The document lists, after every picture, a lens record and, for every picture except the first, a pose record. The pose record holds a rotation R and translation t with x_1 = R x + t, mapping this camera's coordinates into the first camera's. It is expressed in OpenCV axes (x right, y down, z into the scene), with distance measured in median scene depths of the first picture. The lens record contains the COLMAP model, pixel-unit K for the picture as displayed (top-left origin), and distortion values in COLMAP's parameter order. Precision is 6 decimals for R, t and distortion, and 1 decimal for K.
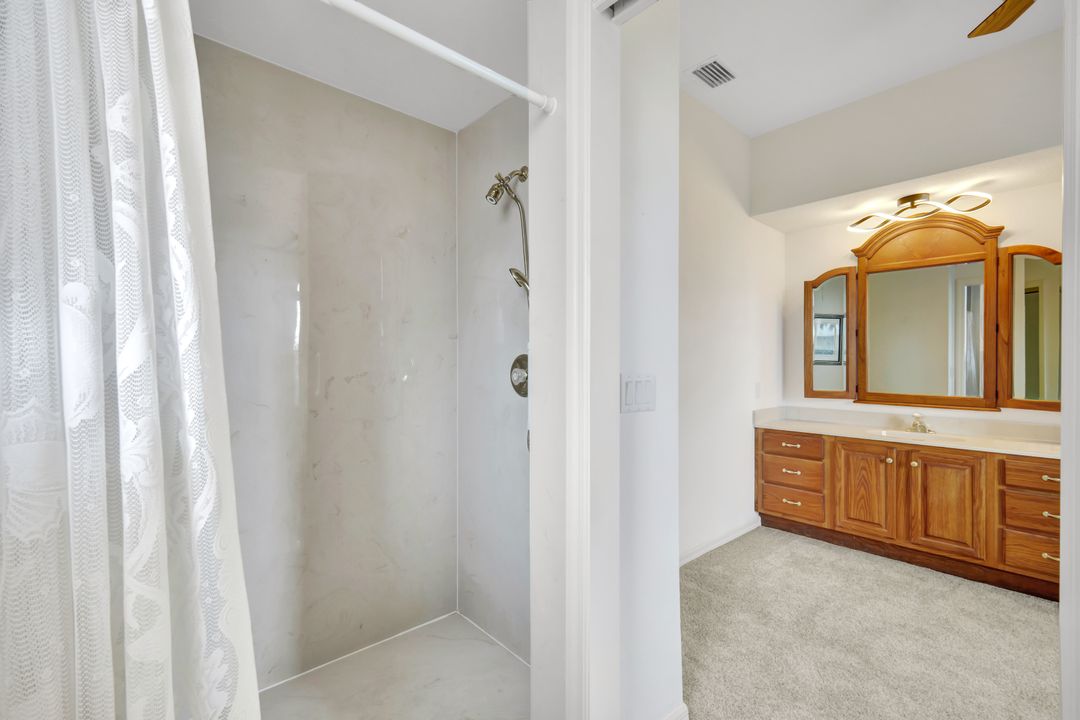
lens RADIAL K [[468.4, 0, 541.1], [0, 468.4, 363.8], [0, 0, 1]] dist [0.001624, -0.000566]
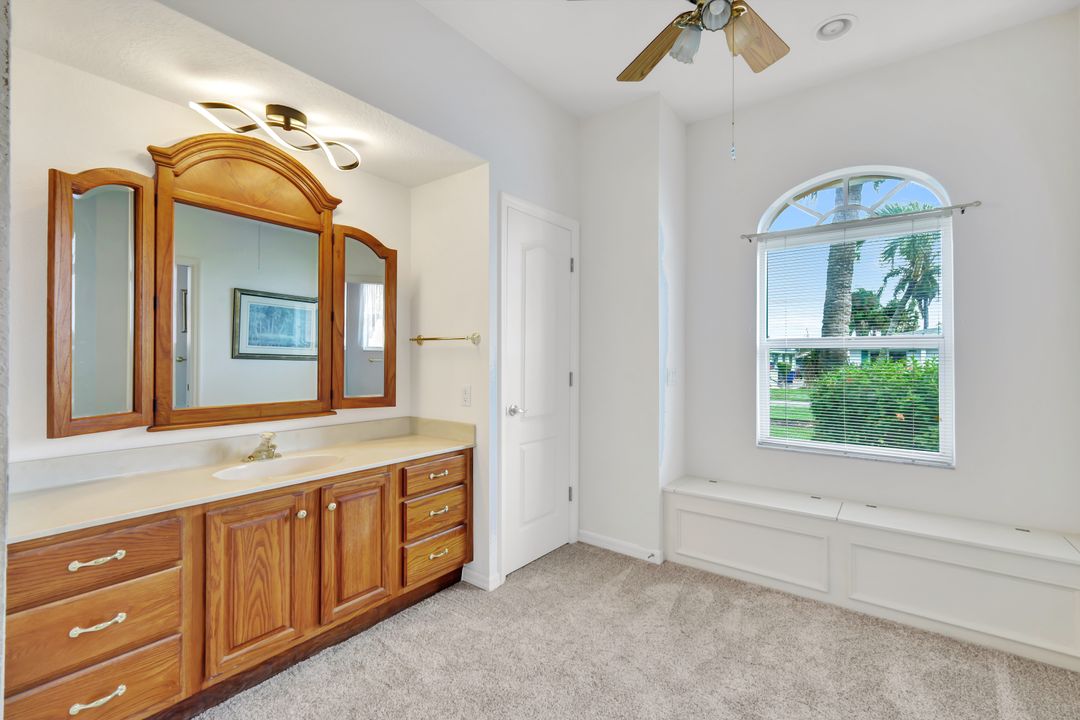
lens RADIAL K [[468.4, 0, 541.6], [0, 468.4, 353.7], [0, 0, 1]] dist [0.001624, -0.000566]
pose [[-0.200533, 0.005168, 0.979673, 0.061352], [-0.001558, 0.999983, -0.005594, -0.004879], [-0.979686, -0.002648, -0.200522, 0.782480]]
